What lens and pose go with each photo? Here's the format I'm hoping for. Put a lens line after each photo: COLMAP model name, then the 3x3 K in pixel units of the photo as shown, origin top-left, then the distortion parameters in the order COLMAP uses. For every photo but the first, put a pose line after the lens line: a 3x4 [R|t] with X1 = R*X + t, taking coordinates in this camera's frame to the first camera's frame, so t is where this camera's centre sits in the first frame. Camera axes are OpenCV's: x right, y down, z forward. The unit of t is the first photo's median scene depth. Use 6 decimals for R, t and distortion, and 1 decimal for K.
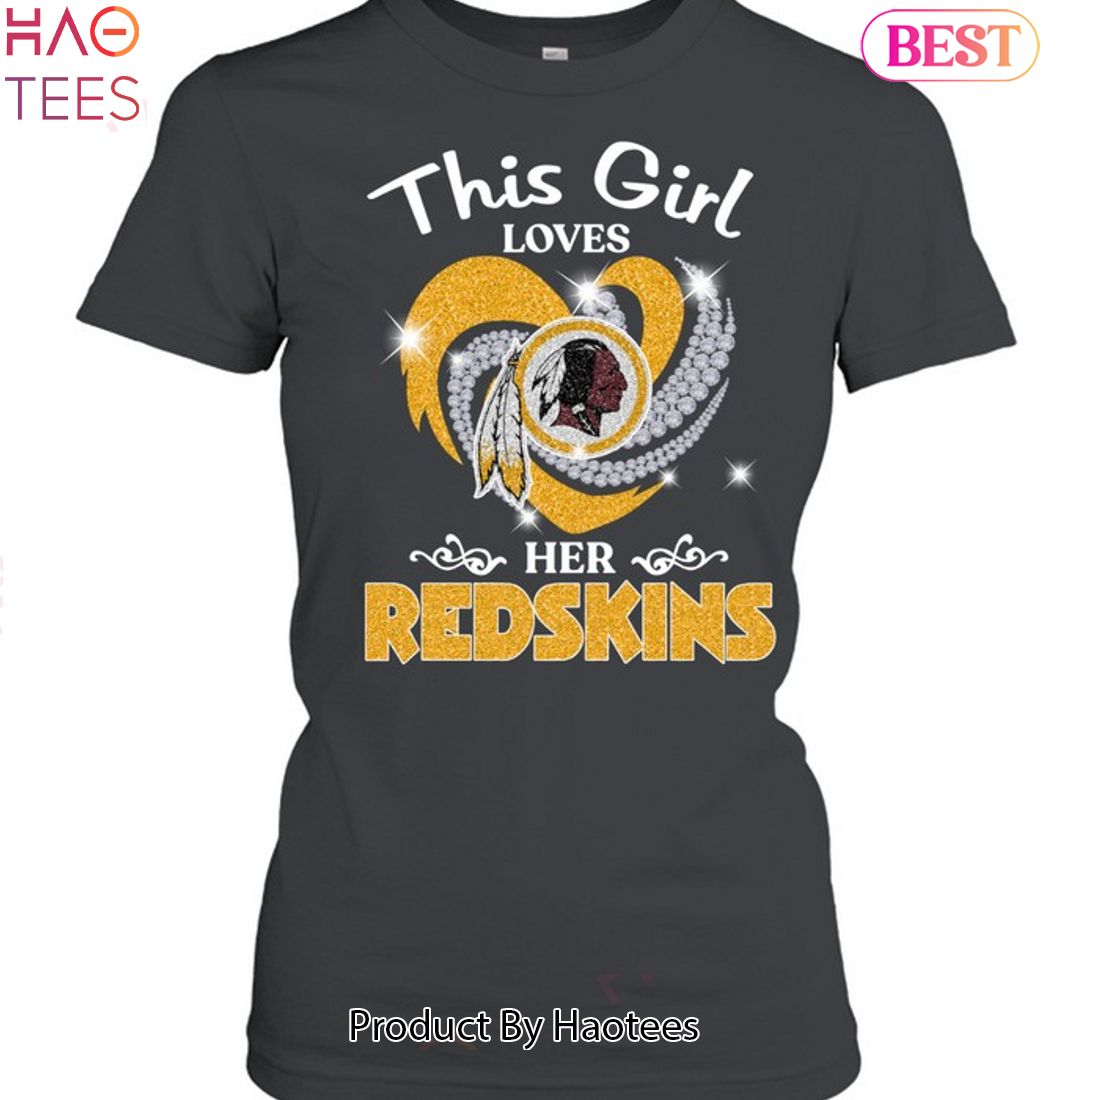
lens RADIAL K [[7121.8, 0, 549.5], [0, 7121.8, 550.0], [0, 0, 1]] dist [-0.052309, 0.000000]
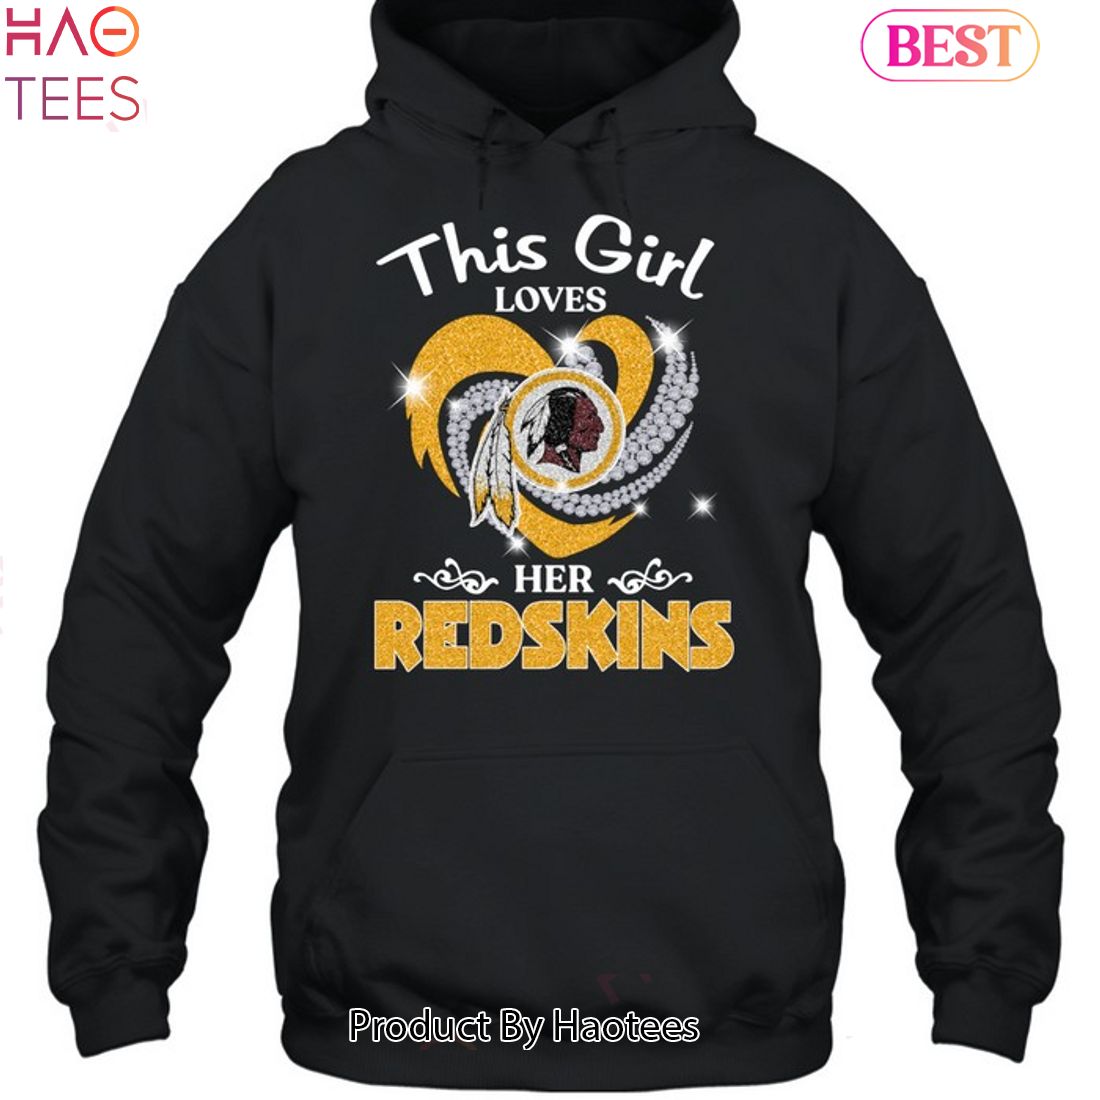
lens RADIAL K [[7121.8, 0, 550.3], [0, 7121.8, 550.2], [0, 0, 1]] dist [-0.052309, 0.000000]
pose [[1.000000, 0.000025, 0.000114, 0.002174], [-0.000025, 1.000000, 0.000025, -0.003534], [-0.000114, -0.000025, 1.000000, -0.142942]]
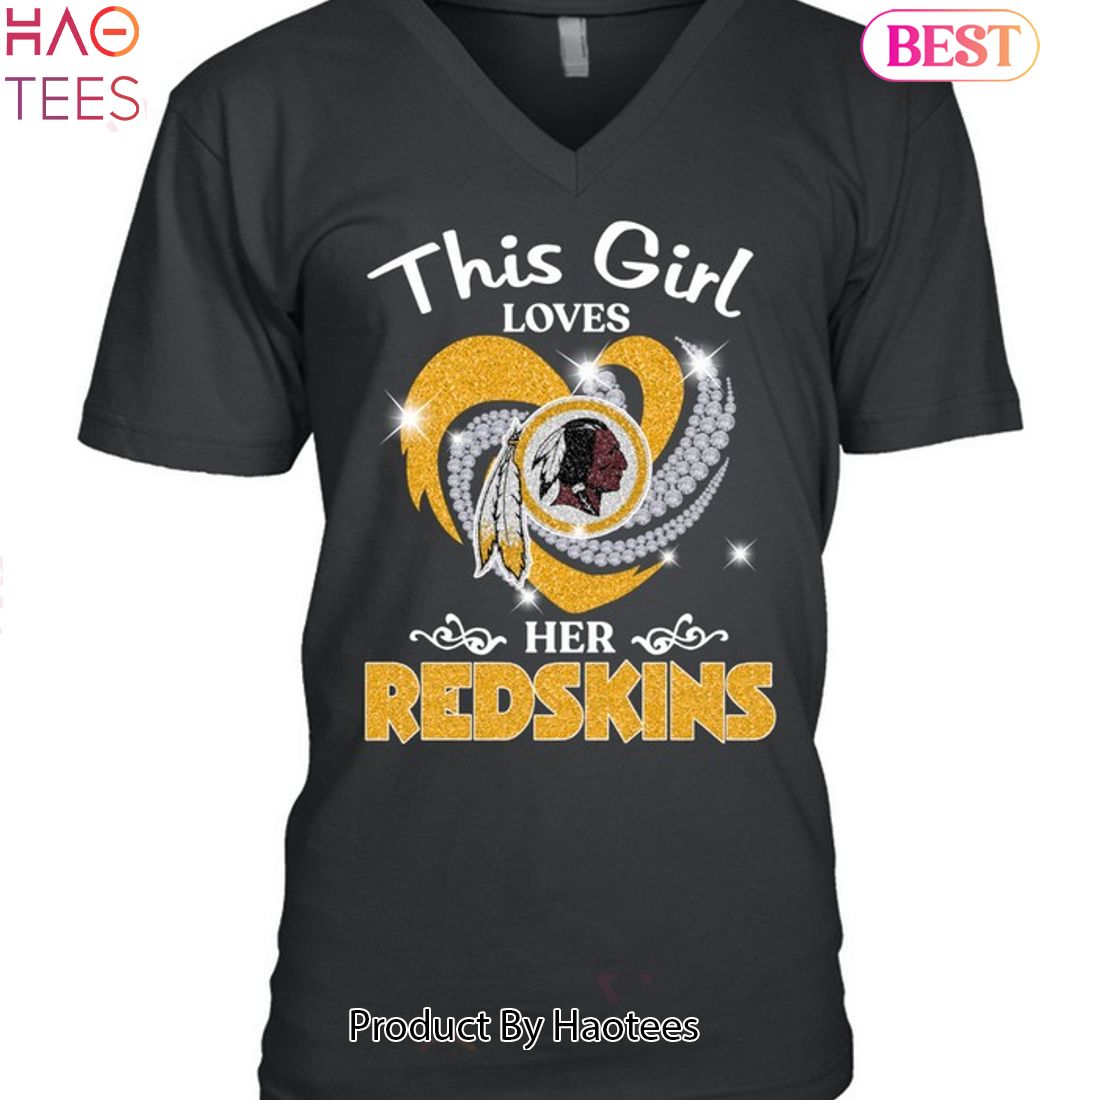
lens RADIAL K [[7121.8, 0, 549.7], [0, 7121.8, 549.5], [0, 0, 1]] dist [-0.052309, 0.000000]
pose [[1.000000, 0.000018, 0.000037, -0.000001], [-0.000018, 1.000000, -0.000070, -0.011162], [-0.000037, 0.000070, 1.000000, -0.000051]]
